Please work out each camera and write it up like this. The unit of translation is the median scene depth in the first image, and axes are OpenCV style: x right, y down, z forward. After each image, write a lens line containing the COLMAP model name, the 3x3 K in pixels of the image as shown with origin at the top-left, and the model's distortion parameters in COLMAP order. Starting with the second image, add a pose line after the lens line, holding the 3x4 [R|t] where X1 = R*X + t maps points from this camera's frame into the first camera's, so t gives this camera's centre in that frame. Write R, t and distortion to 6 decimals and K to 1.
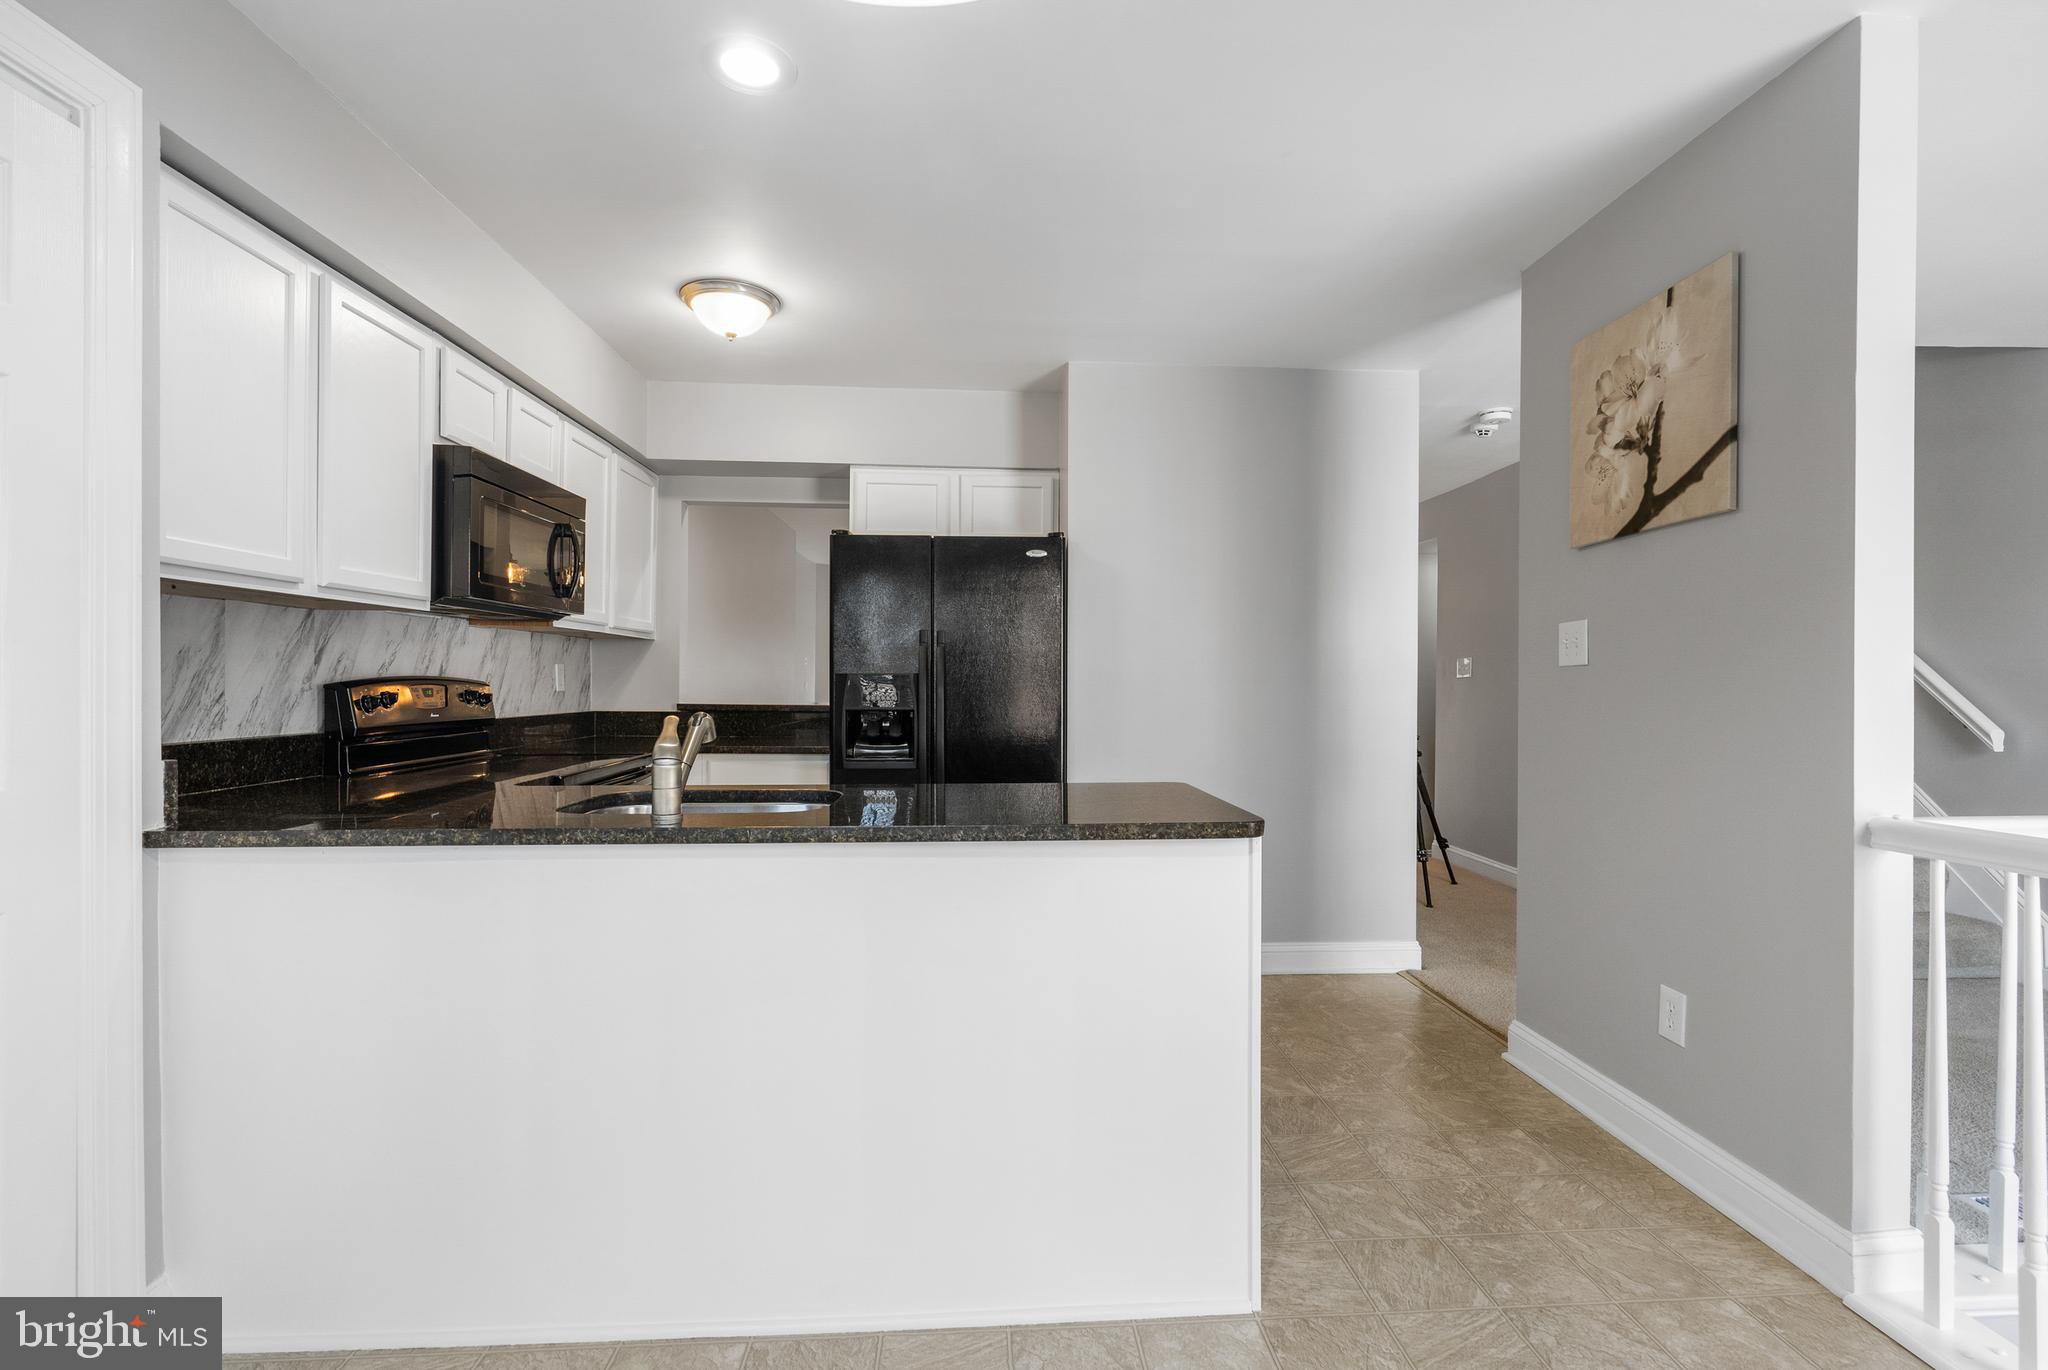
lens RADIAL K [[951.1, 0, 1034.9], [0, 951.1, 684.3], [0, 0, 1]] dist [-0.002698, 0.000545]
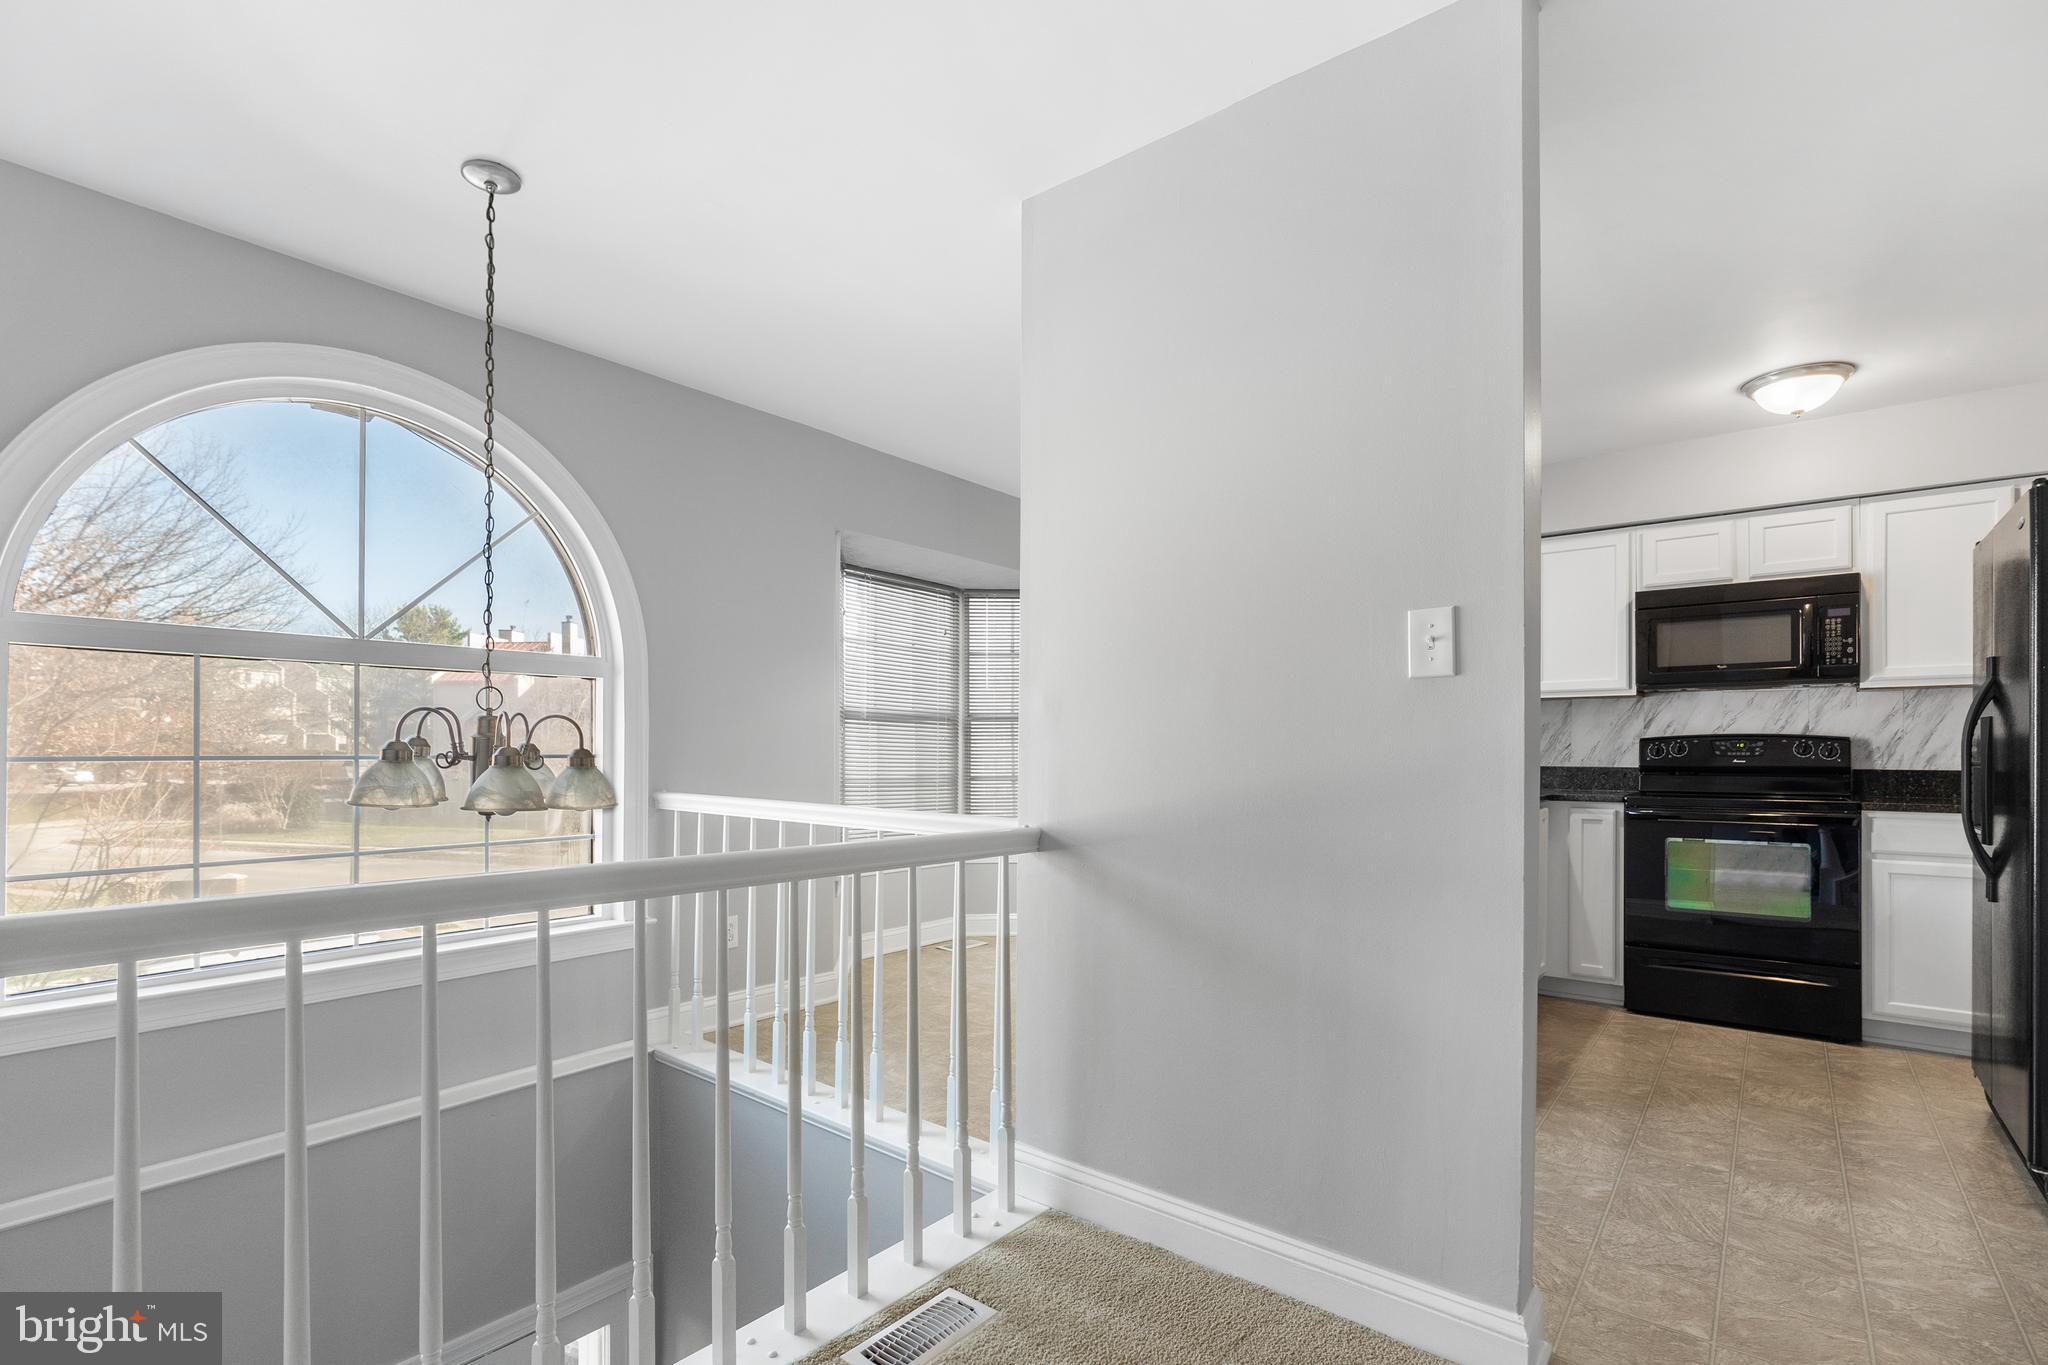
lens RADIAL K [[951.1, 0, 1028.7], [0, 951.1, 747.8], [0, 0, 1]] dist [-0.002698, 0.000545]
pose [[-0.668040, -0.001148, -0.744124, 1.336110], [-0.003852, 0.999991, 0.001915, 0.016111], [0.744115, 0.004146, -0.668039, 1.351056]]
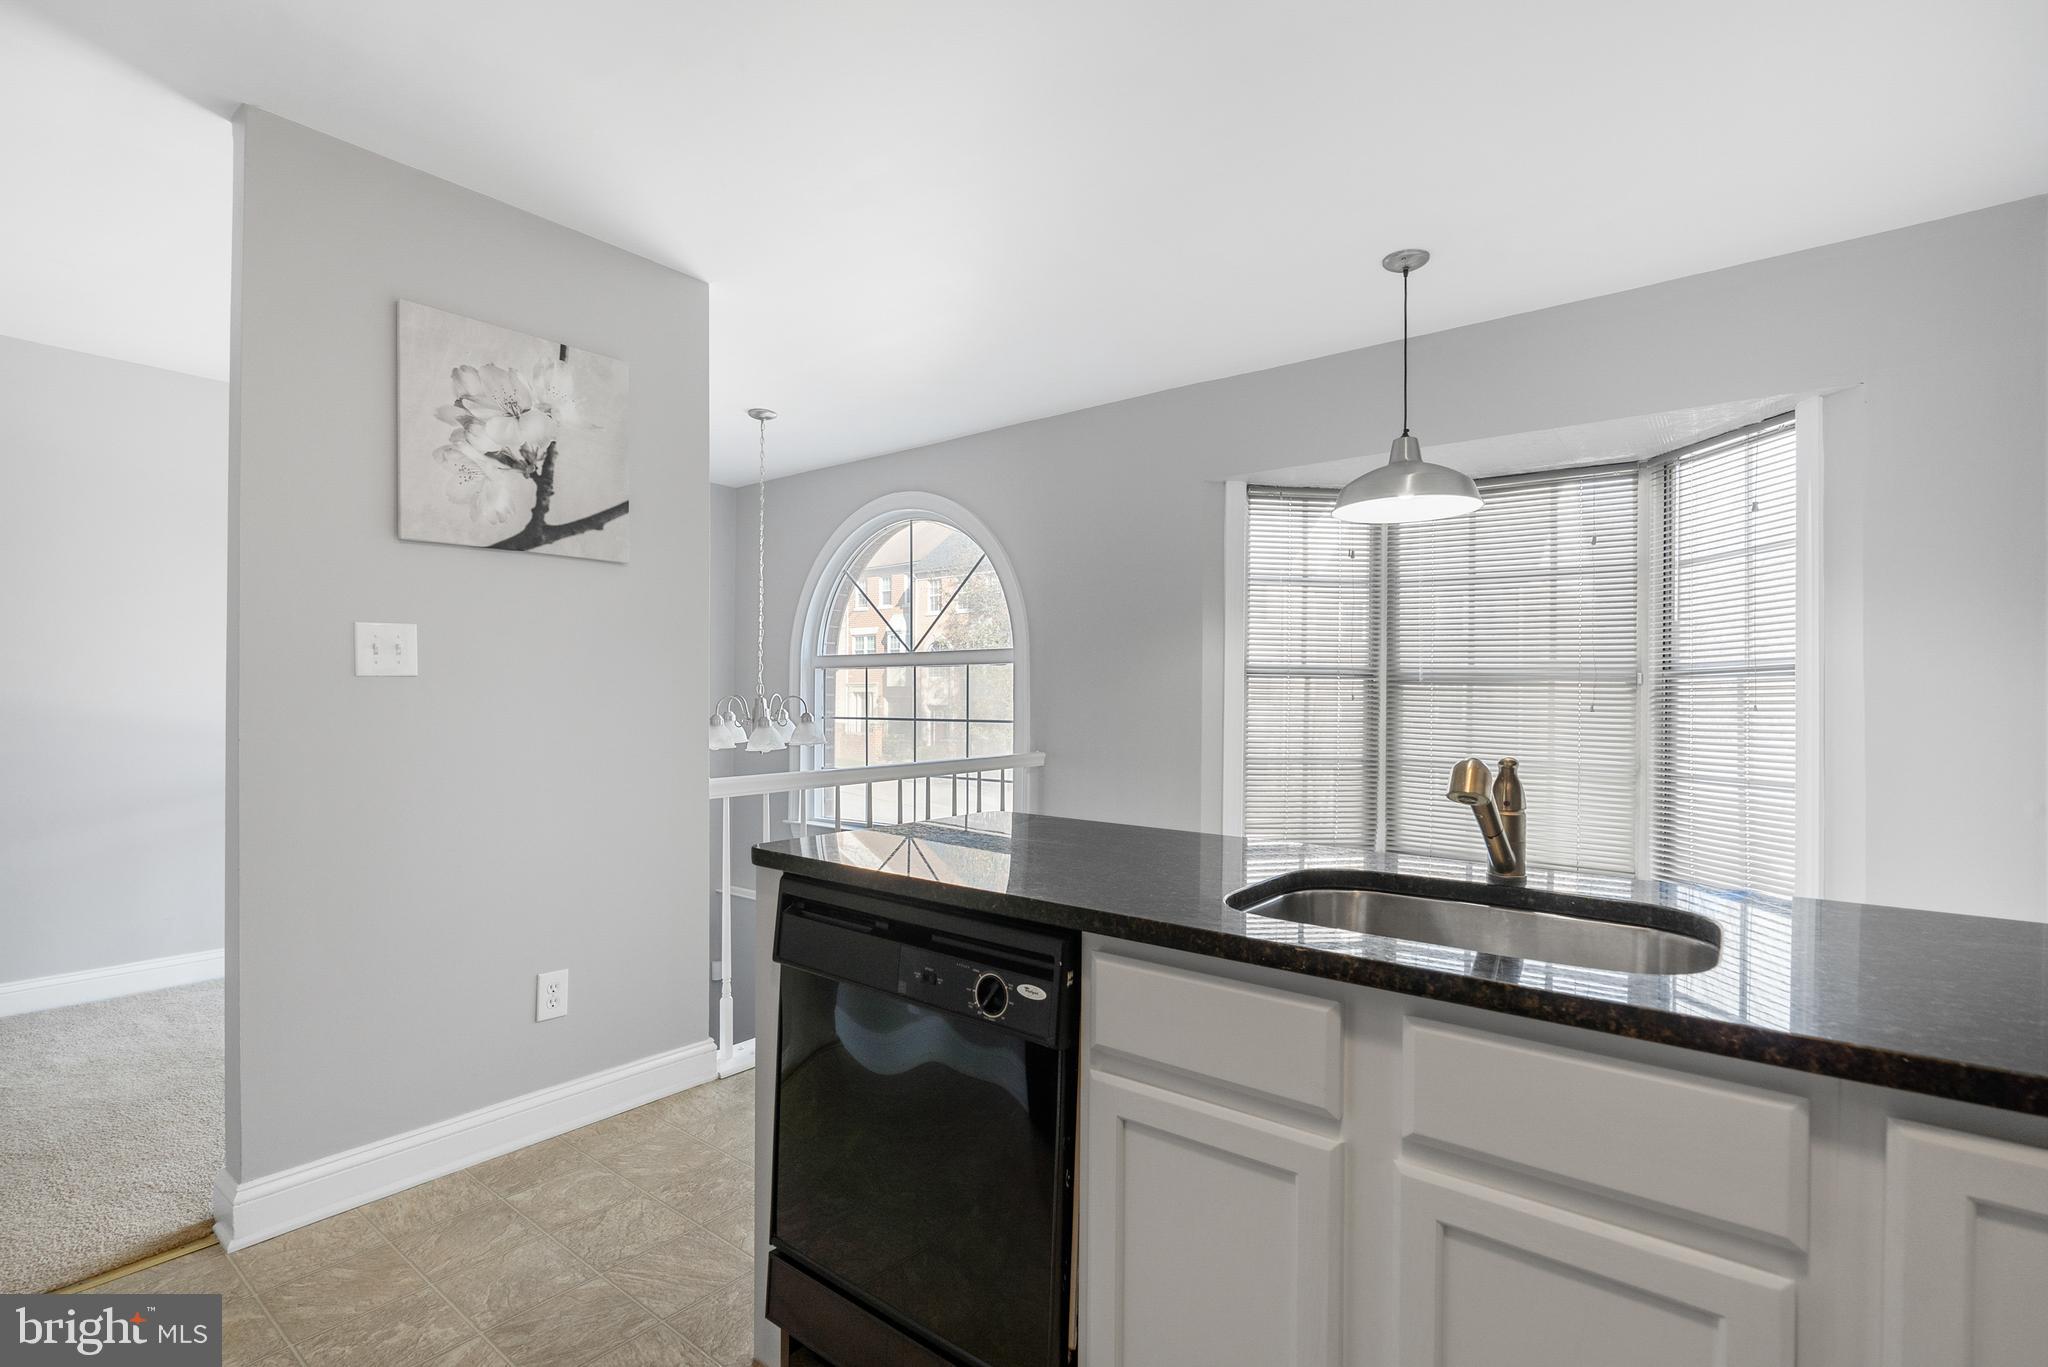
lens RADIAL K [[951.1, 0, 1023.0], [0, 951.1, 697.5], [0, 0, 1]] dist [-0.002698, 0.000545]
pose [[-0.742191, -0.005691, 0.670164, -0.466924], [-0.008673, 0.999962, -0.001114, -0.004851], [-0.670132, -0.006640, -0.742212, 1.408683]]
